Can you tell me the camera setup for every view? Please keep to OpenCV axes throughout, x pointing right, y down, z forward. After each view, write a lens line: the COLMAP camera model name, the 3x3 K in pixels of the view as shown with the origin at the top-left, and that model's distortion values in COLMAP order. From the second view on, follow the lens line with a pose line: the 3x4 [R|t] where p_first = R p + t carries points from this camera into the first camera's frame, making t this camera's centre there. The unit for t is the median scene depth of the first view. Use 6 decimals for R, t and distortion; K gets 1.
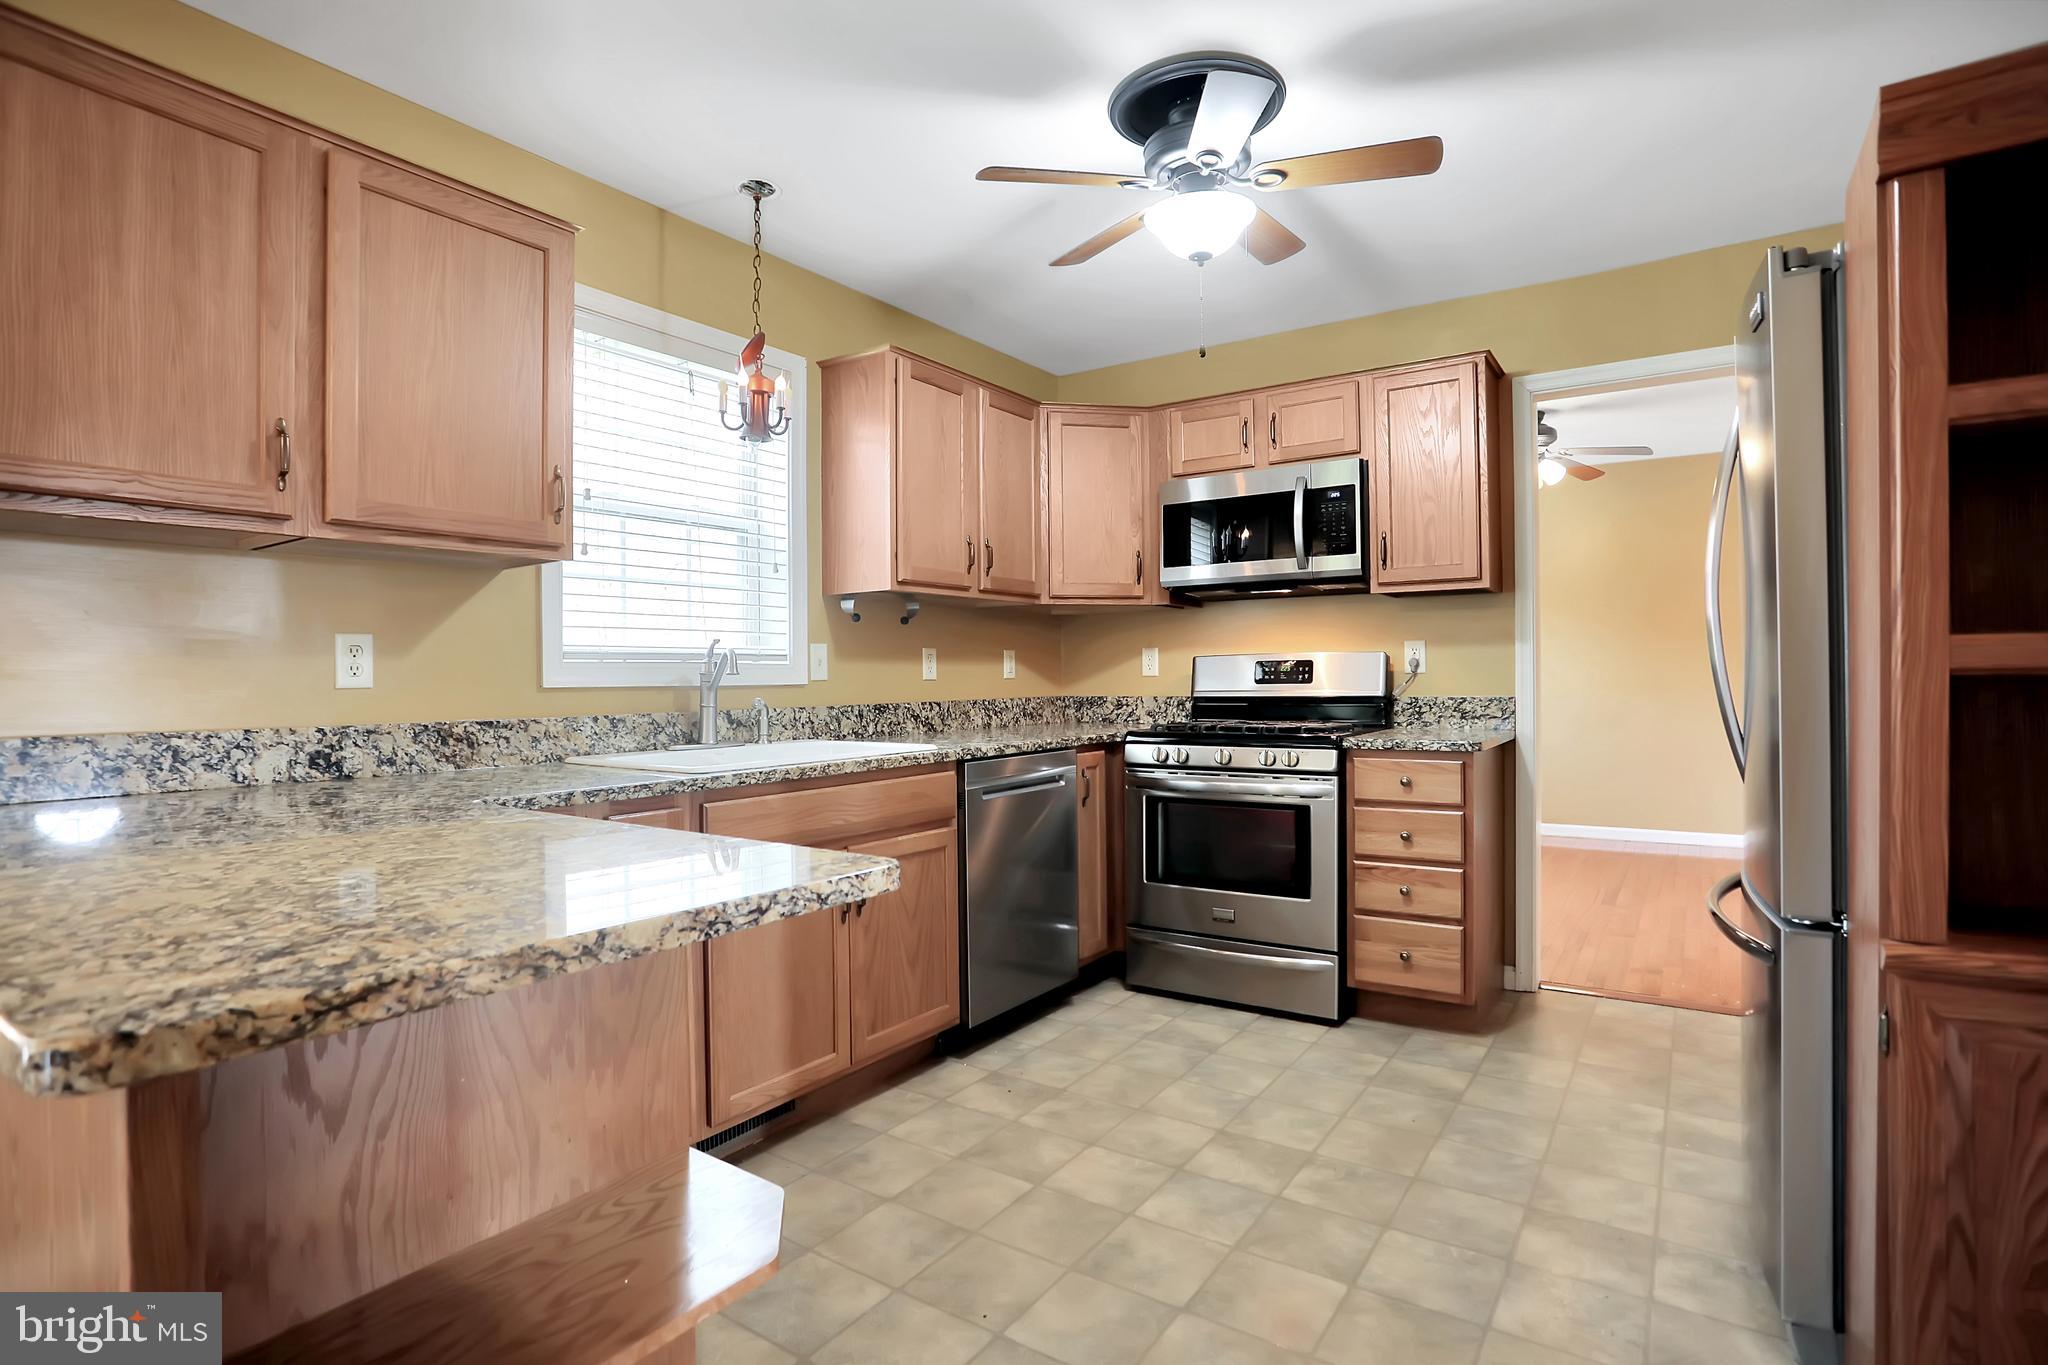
lens RADIAL K [[1008.1, 0, 1017.3], [0, 1008.1, 677.6], [0, 0, 1]] dist [-0.064292, 0.018850]
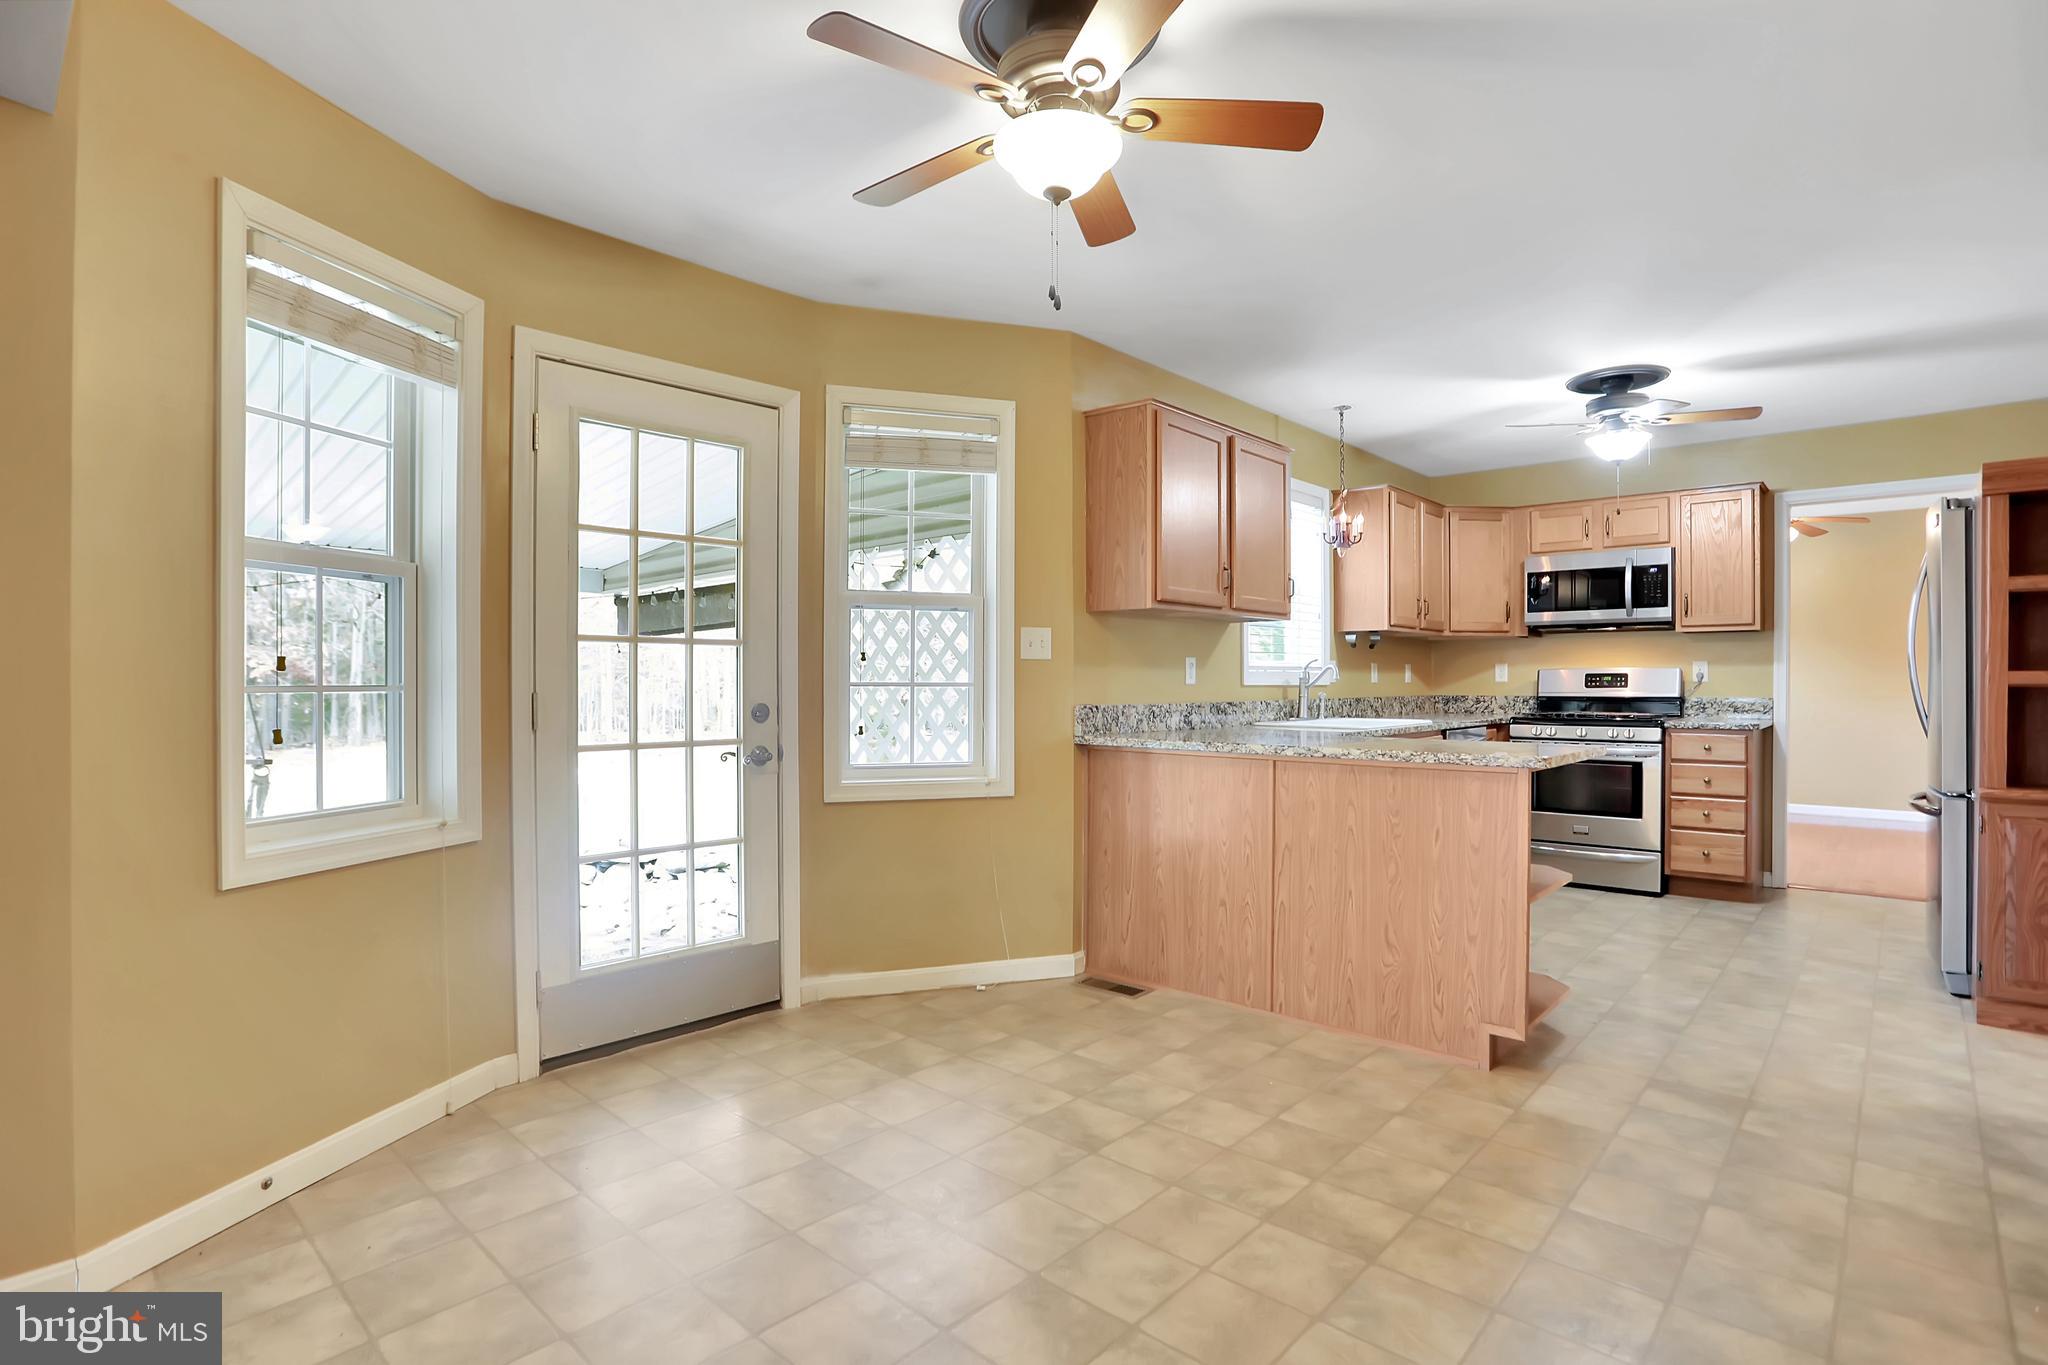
lens RADIAL K [[993.8, 0, 1024.0], [0, 993.8, 682.5], [0, 0, 1]] dist [-0.048067, 0.010235]
pose [[0.991239, 0.010914, -0.131632, -0.499170], [-0.010560, 0.999939, 0.003382, 0.002258], [0.131661, -0.001962, 0.991293, -0.714100]]
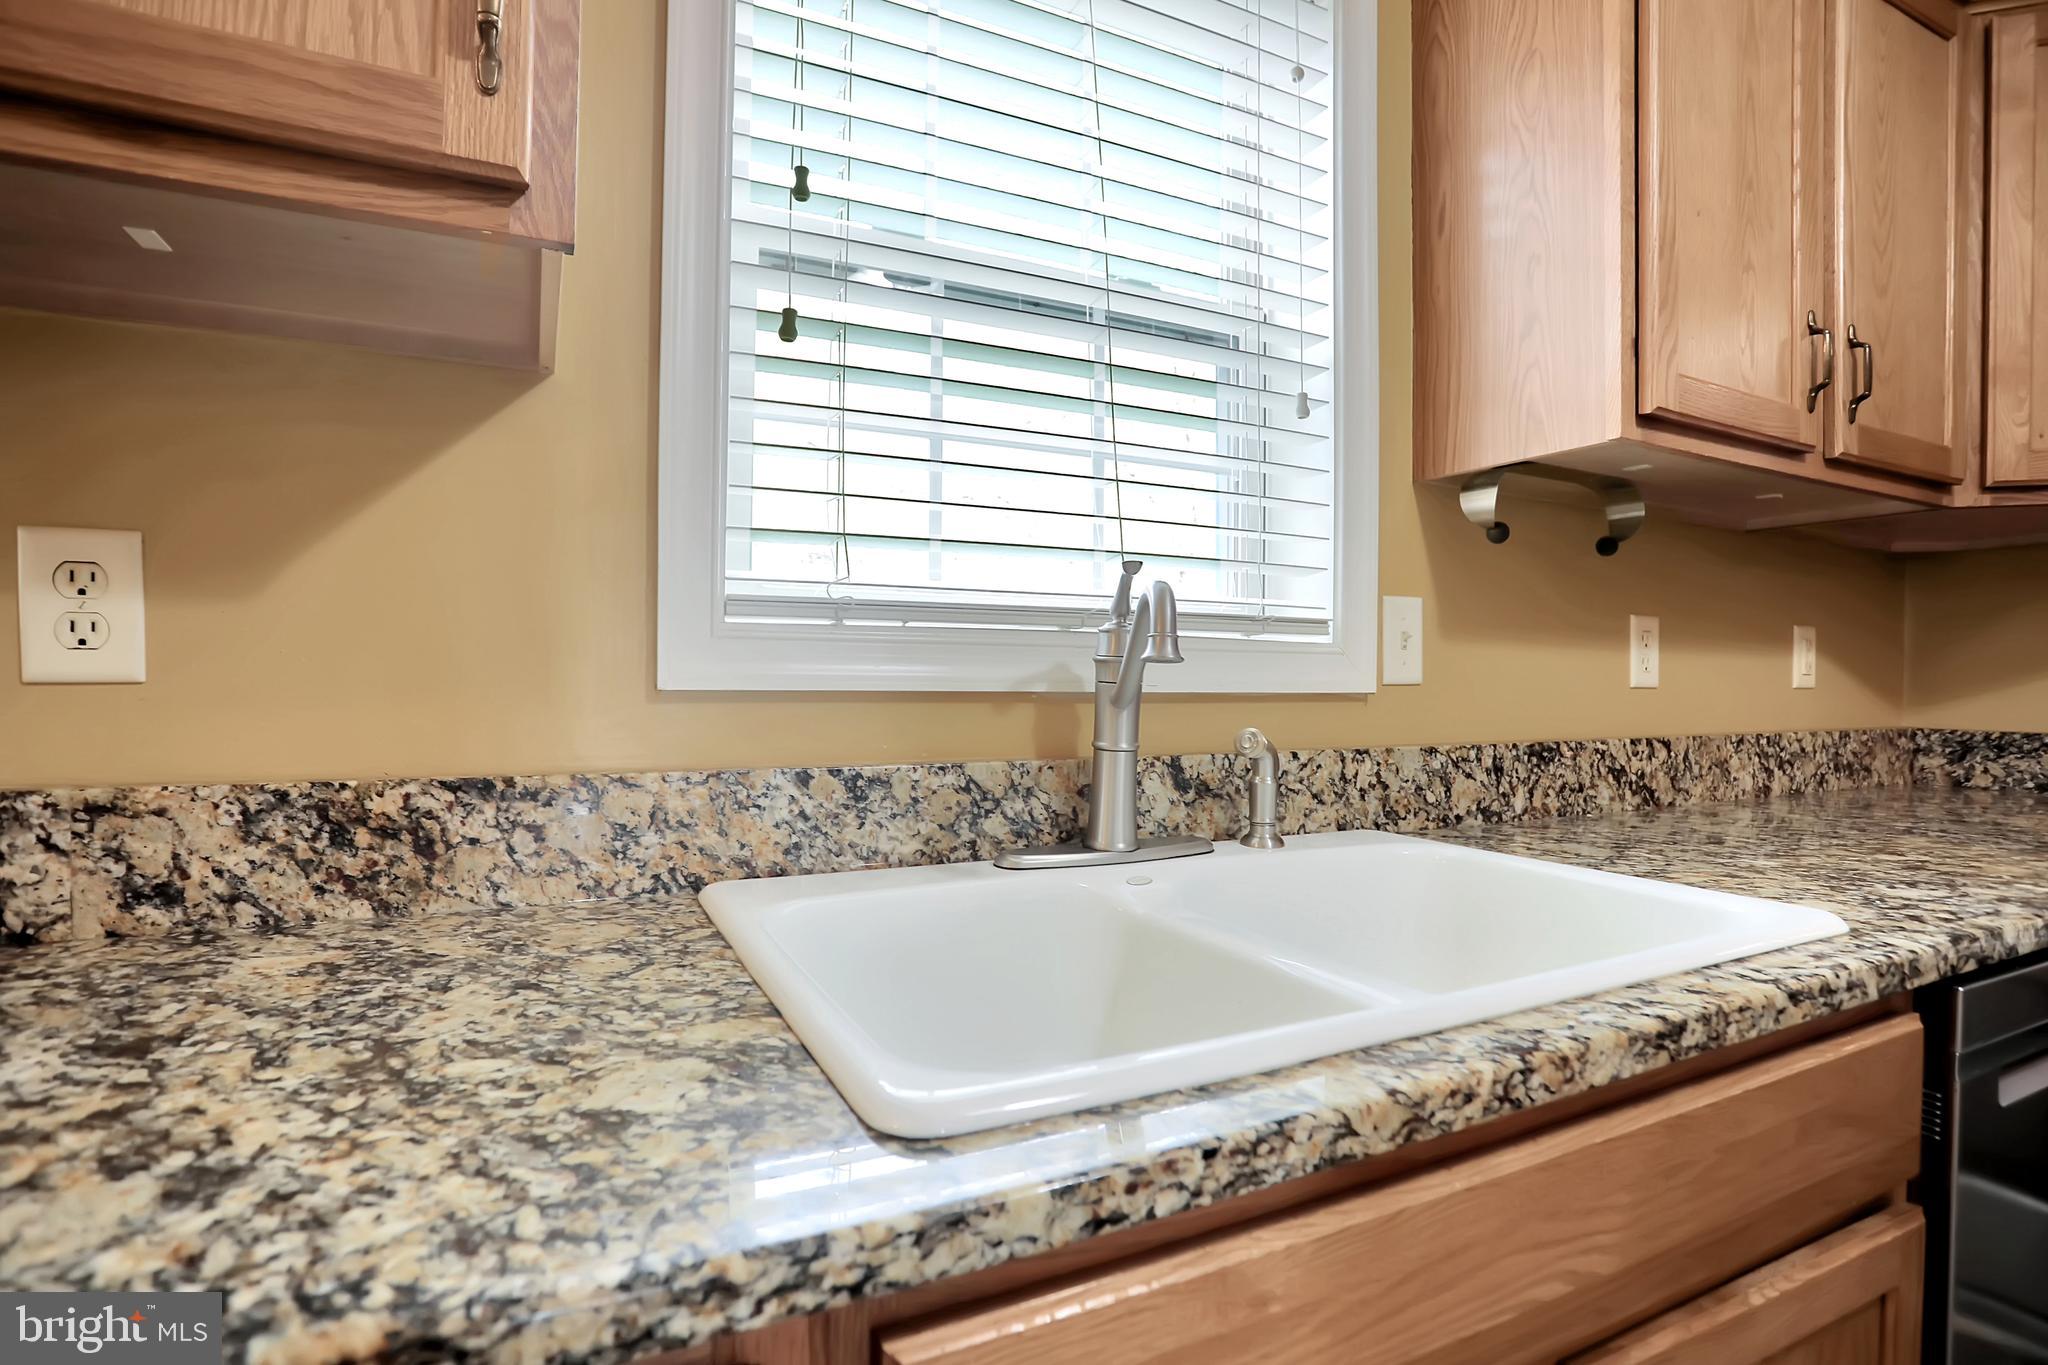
lens RADIAL K [[990.9, 0, 1024.0], [0, 990.9, 682.5], [0, 0, 1]] dist [-0.079309, 0.033486]
pose [[0.875223, 0.023153, -0.483165, -0.140431], [-0.019436, 0.999730, 0.012700, -0.000008], [0.483328, -0.001724, 0.875437, 0.578420]]
